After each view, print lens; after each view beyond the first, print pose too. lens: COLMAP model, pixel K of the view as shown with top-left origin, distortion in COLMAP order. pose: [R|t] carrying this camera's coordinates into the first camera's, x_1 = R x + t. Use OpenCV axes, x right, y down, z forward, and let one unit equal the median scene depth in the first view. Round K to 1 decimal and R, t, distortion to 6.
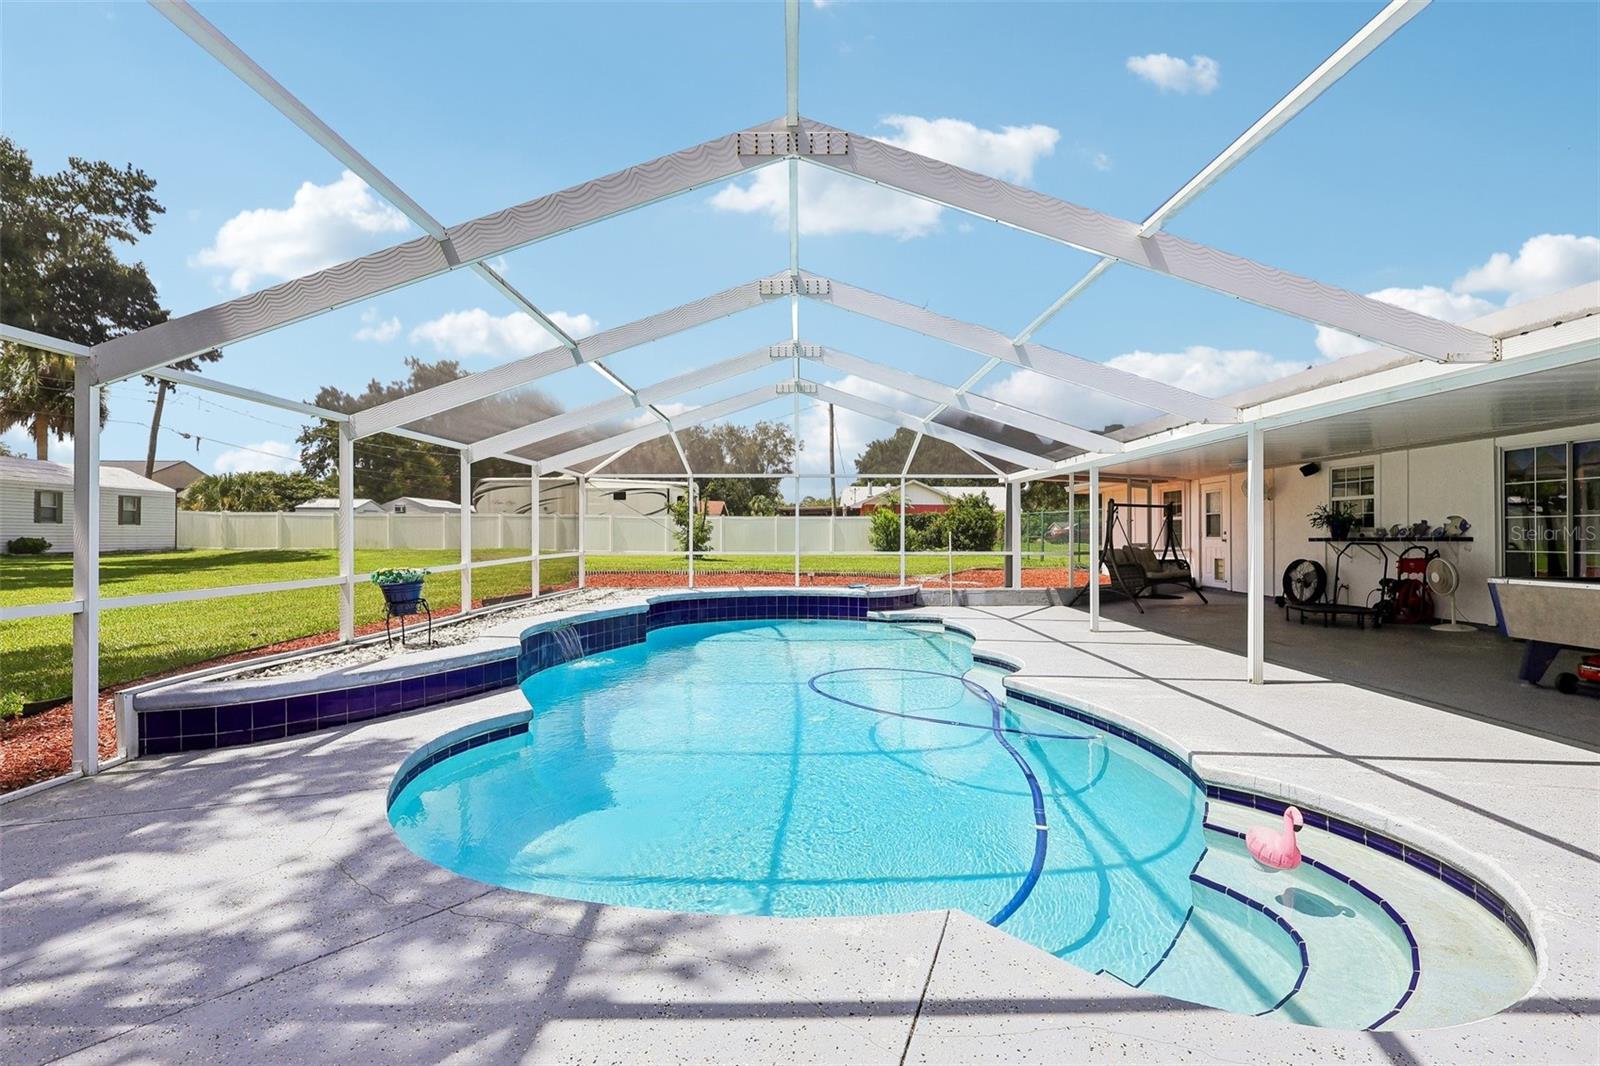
lens RADIAL K [[742.7, 0, 808.1], [0, 742.7, 533.3], [0, 0, 1]] dist [-0.003623, 0.002125]
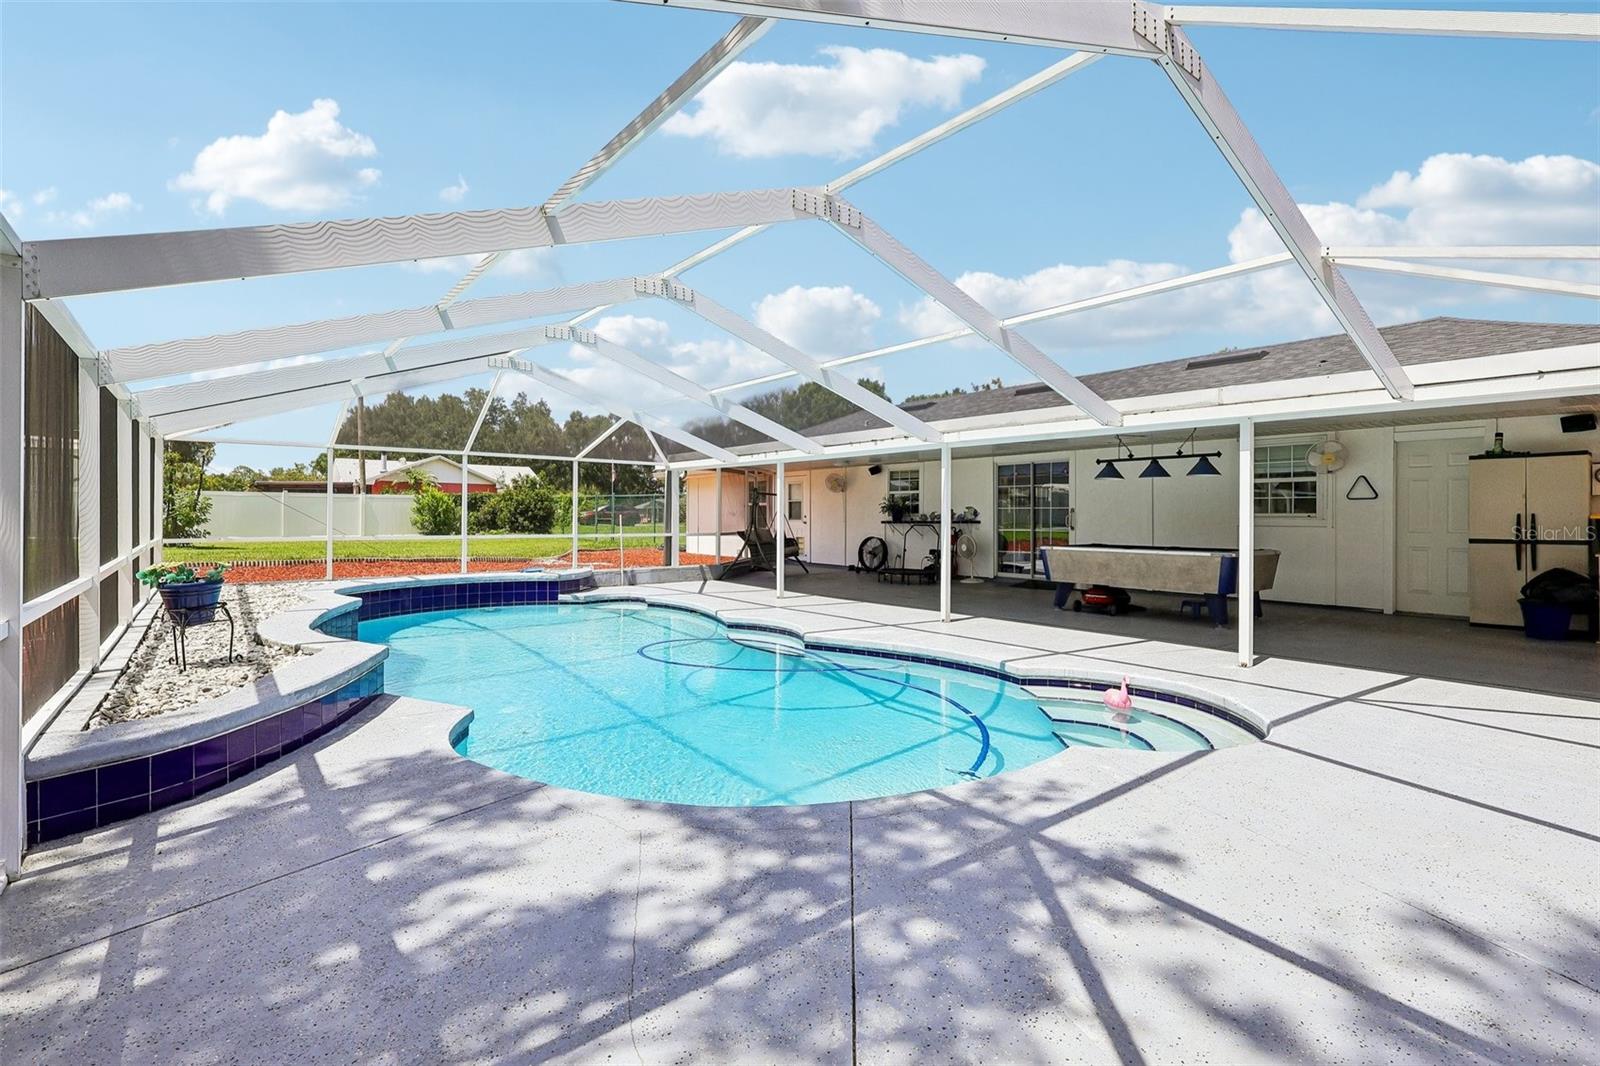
lens RADIAL K [[742.7, 0, 807.3], [0, 742.7, 516.6], [0, 0, 1]] dist [-0.003623, 0.002125]
pose [[0.788887, 0.003484, 0.614528, -0.267639], [-0.005307, 0.999985, 0.001145, -0.002554], [-0.614515, -0.004165, 0.788894, 0.009255]]
